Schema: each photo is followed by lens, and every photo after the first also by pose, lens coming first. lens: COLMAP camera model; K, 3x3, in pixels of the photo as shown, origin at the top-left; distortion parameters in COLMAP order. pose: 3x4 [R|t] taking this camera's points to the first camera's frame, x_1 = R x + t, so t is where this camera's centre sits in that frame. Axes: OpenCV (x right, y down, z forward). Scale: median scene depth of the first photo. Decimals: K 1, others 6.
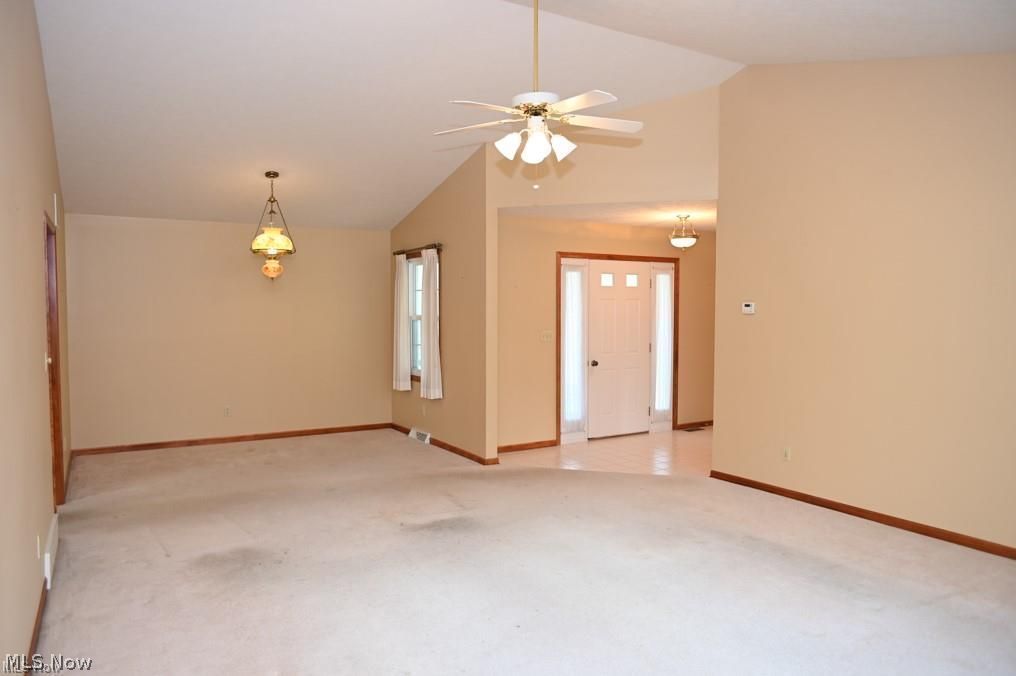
lens RADIAL K [[682.2, 0, 508.0], [0, 682.2, 338.0], [0, 0, 1]] dist [-0.085452, 0.075663]
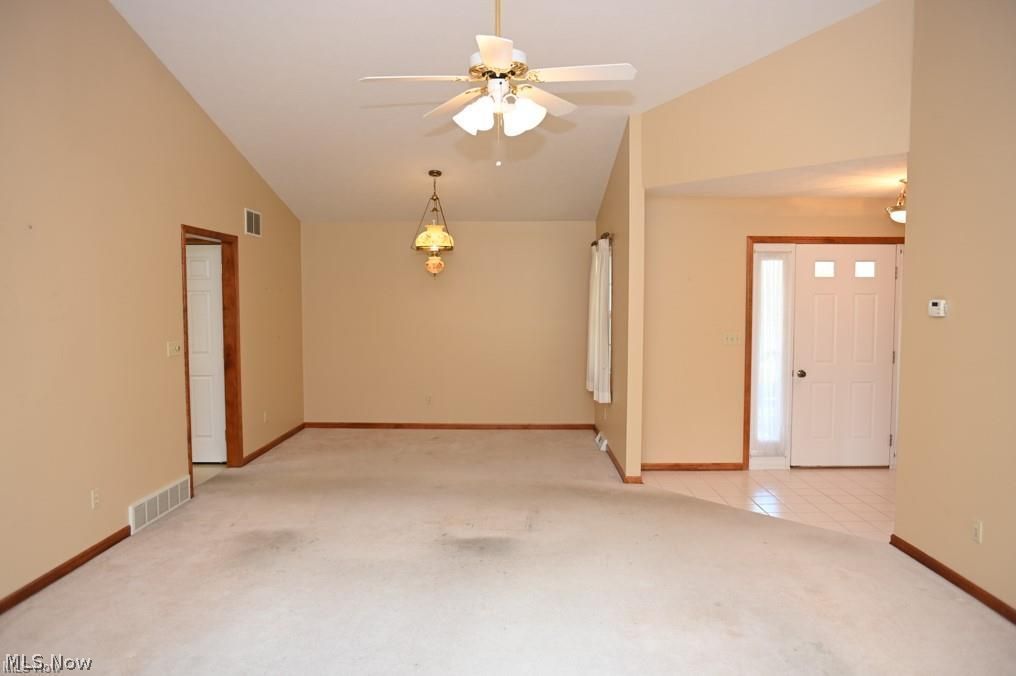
lens RADIAL K [[682.2, 0, 508.0], [0, 682.2, 338.0], [0, 0, 1]] dist [-0.085452, 0.075663]
pose [[0.854190, 0.030845, -0.519045, 0.271781], [-0.024204, 0.999516, 0.019566, -0.013507], [0.519397, -0.004150, 0.854523, 0.162087]]
